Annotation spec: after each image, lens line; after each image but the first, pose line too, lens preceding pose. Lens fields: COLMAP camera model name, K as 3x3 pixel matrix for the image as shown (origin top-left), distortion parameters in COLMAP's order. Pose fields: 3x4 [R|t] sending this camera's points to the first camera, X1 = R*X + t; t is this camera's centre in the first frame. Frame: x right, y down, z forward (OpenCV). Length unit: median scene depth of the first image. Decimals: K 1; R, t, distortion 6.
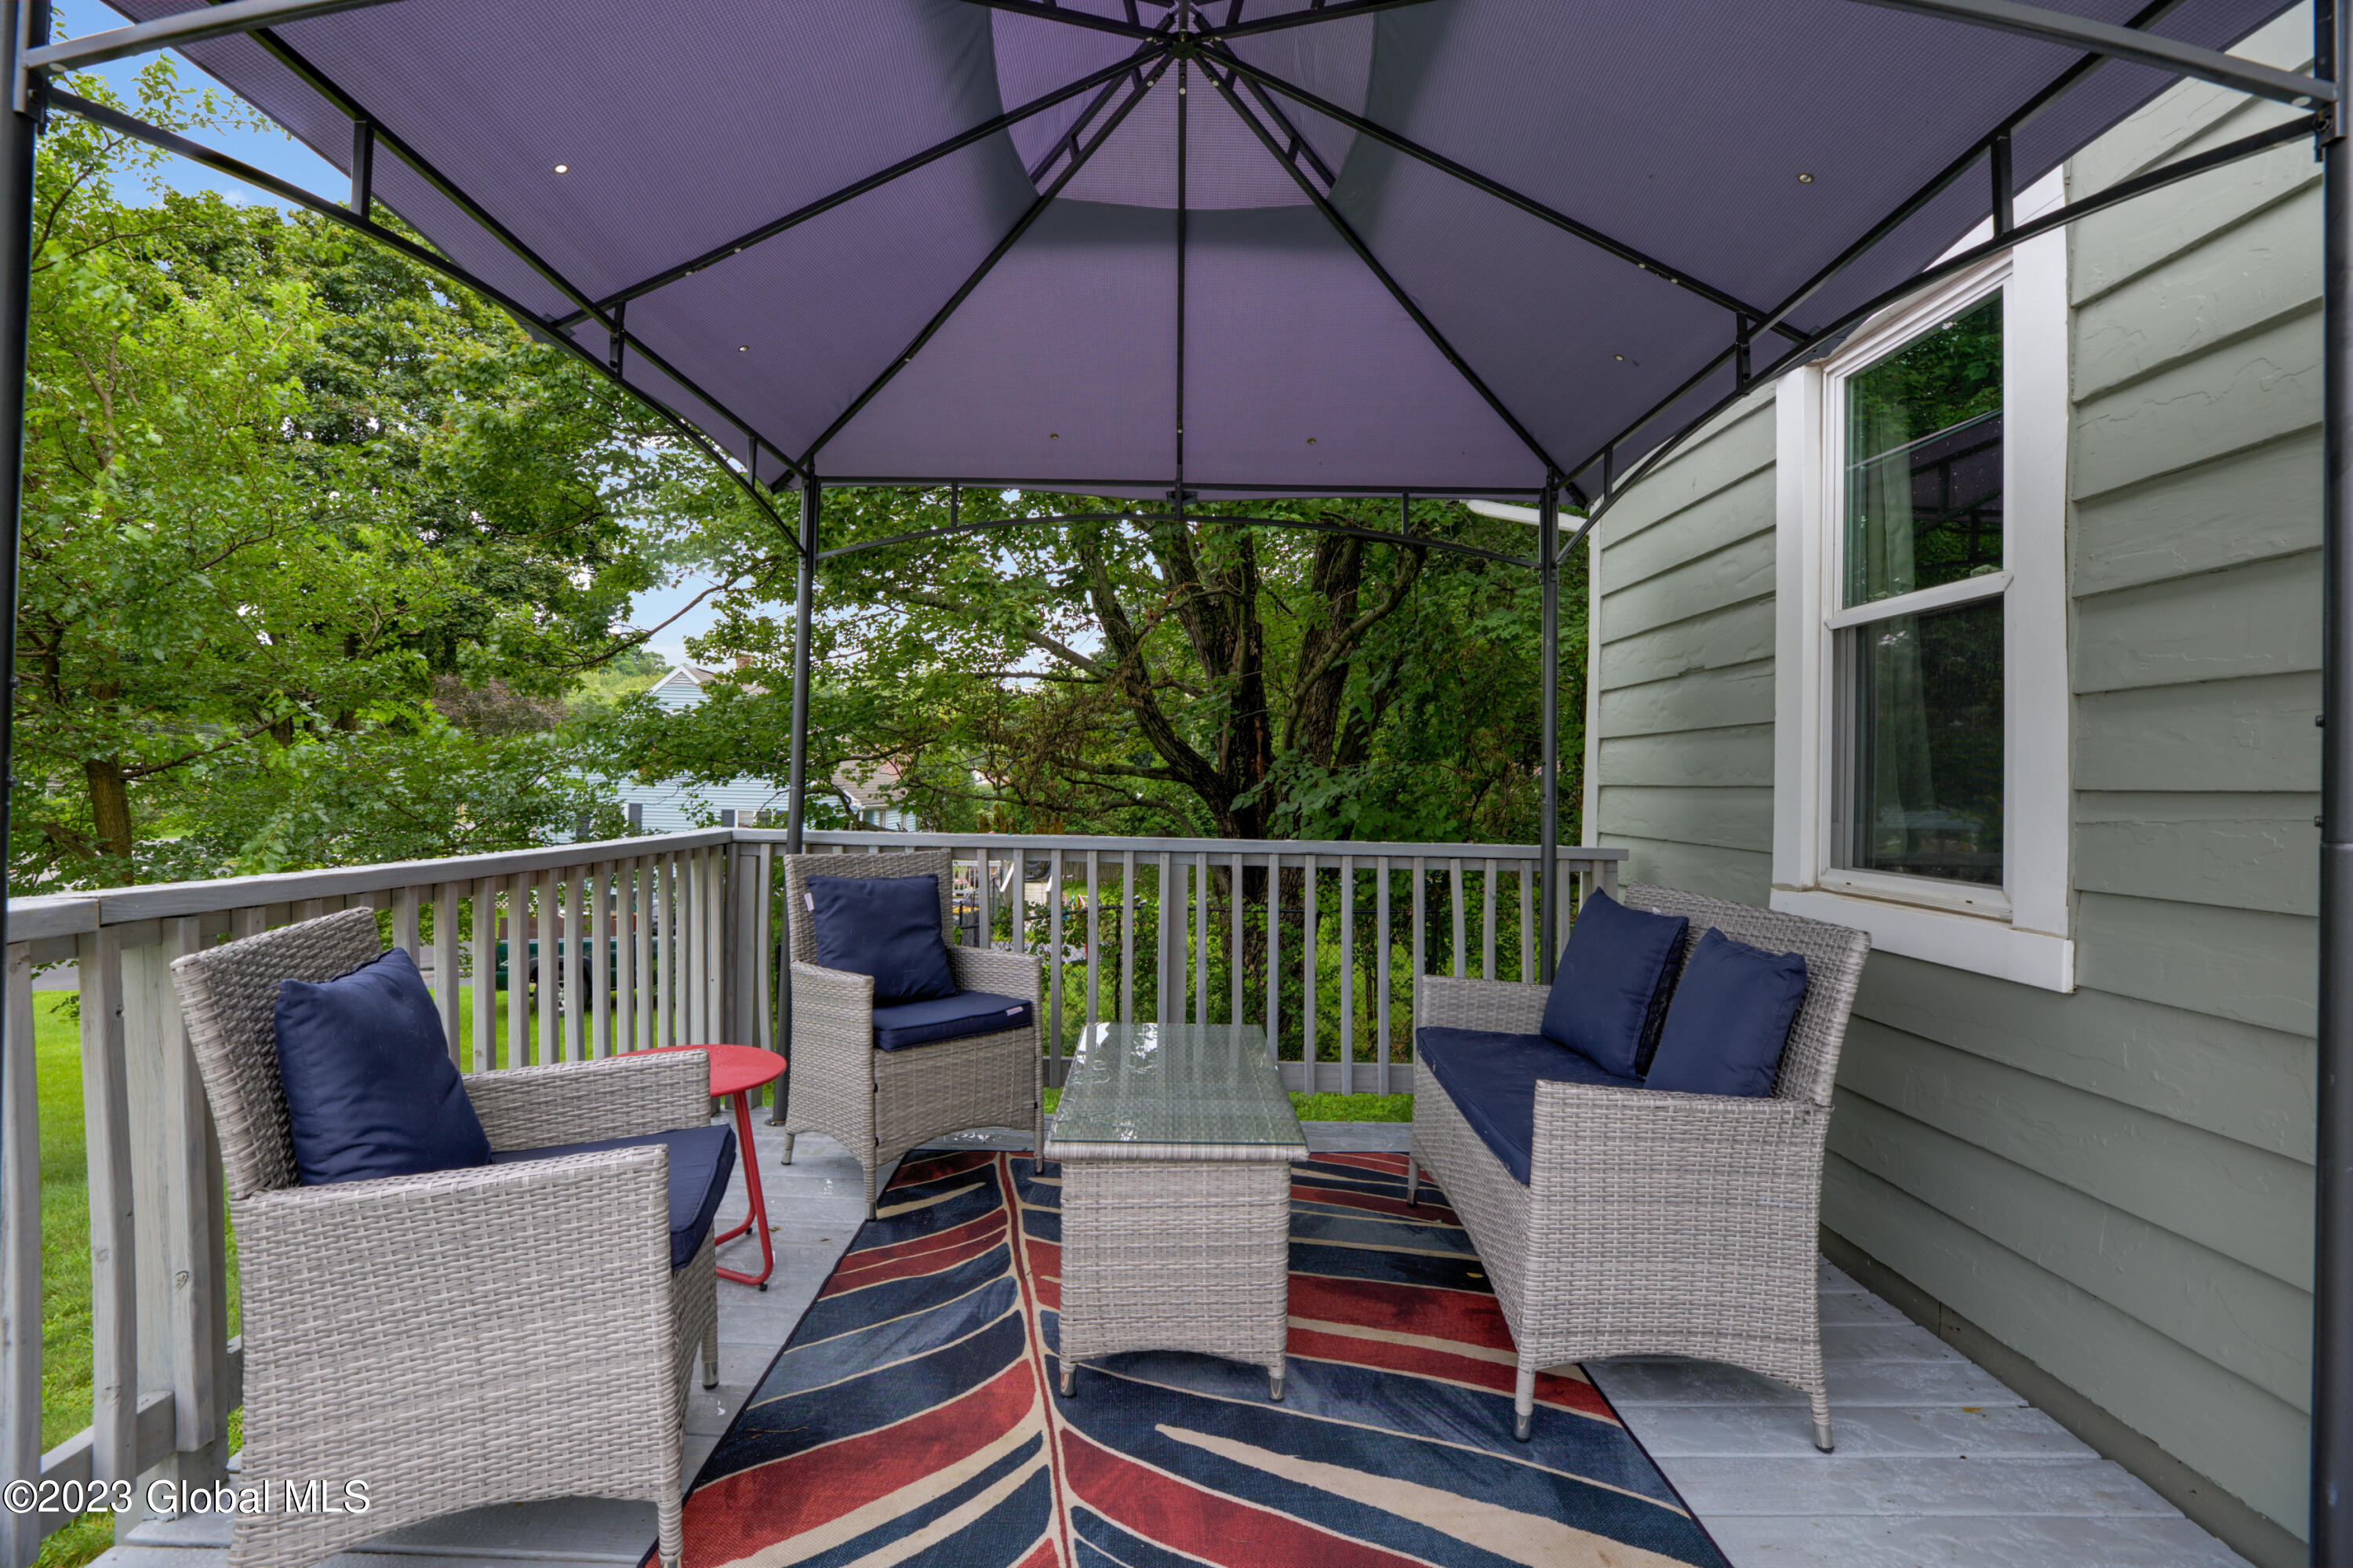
lens RADIAL K [[1094.7, 0, 1183.7], [0, 1094.7, 773.0], [0, 0, 1]] dist [-0.003942, 0.002648]
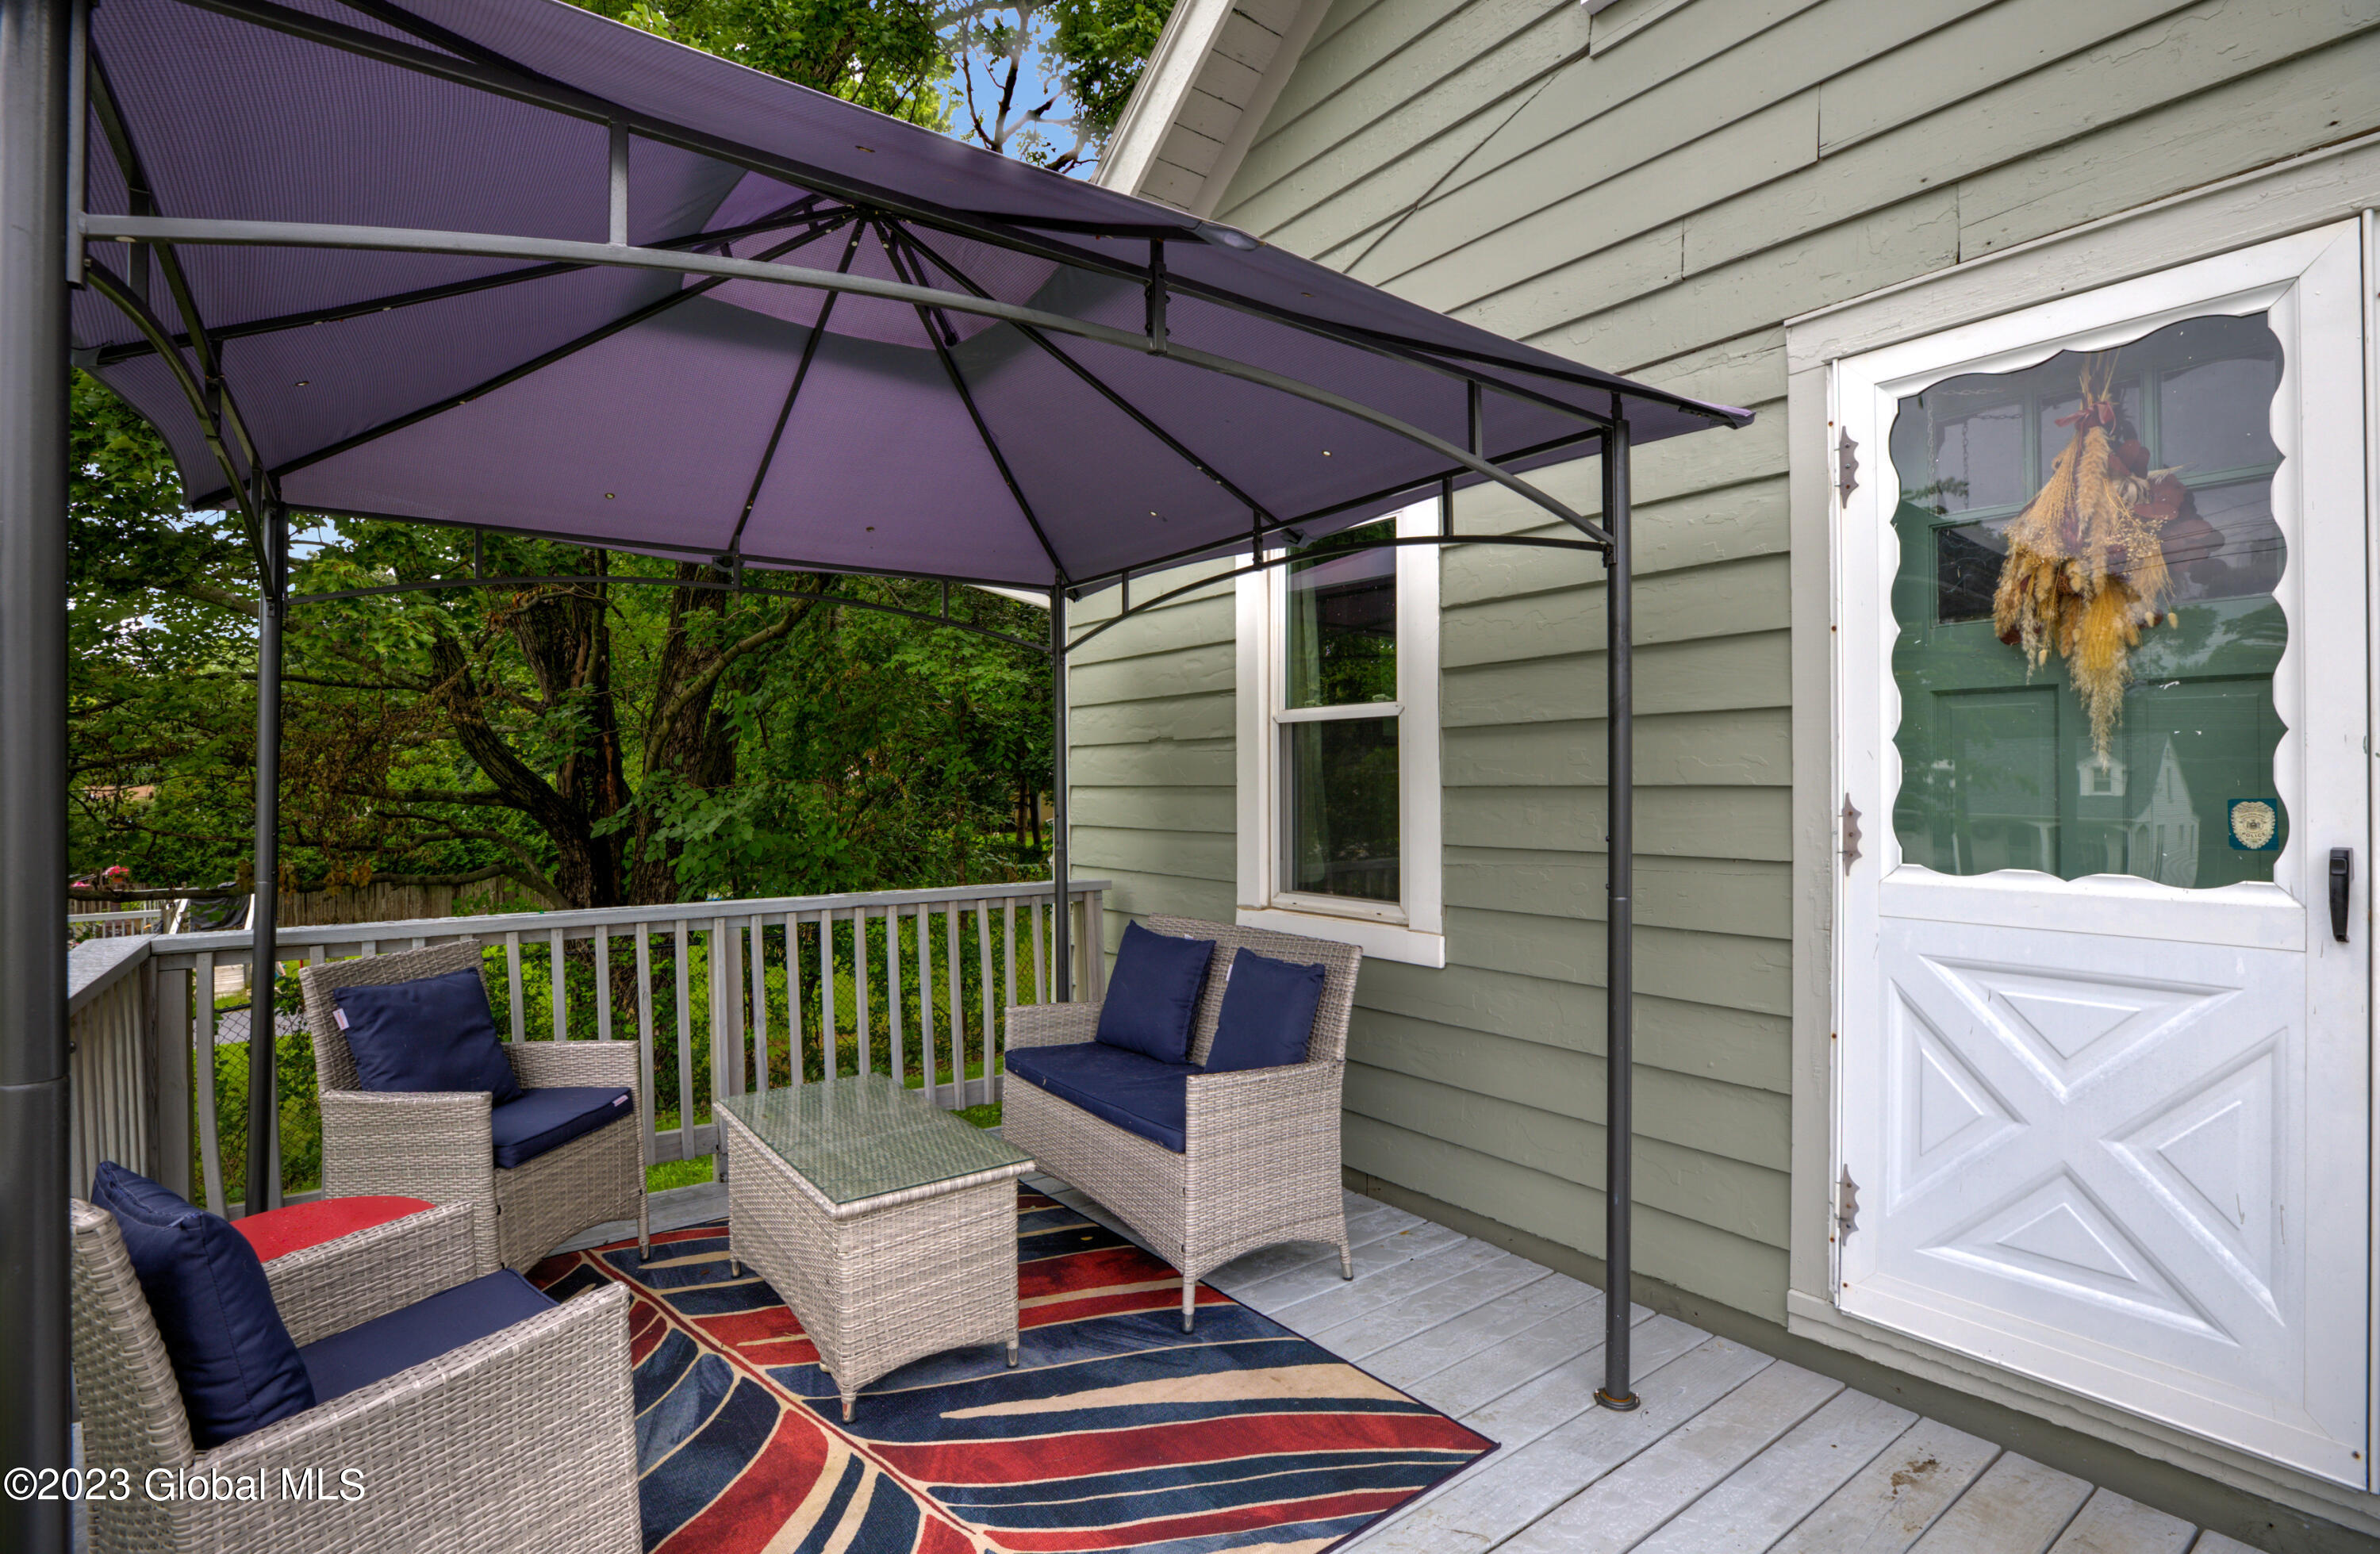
lens RADIAL K [[1127.5, 0, 1185.3], [0, 1127.5, 791.0], [0, 0, 1]] dist [-0.001557, 0.001472]
pose [[0.812011, -0.027049, 0.583015, -0.463098], [0.014020, 0.999541, 0.026847, -0.110488], [-0.583474, -0.013626, 0.812018, -0.144243]]
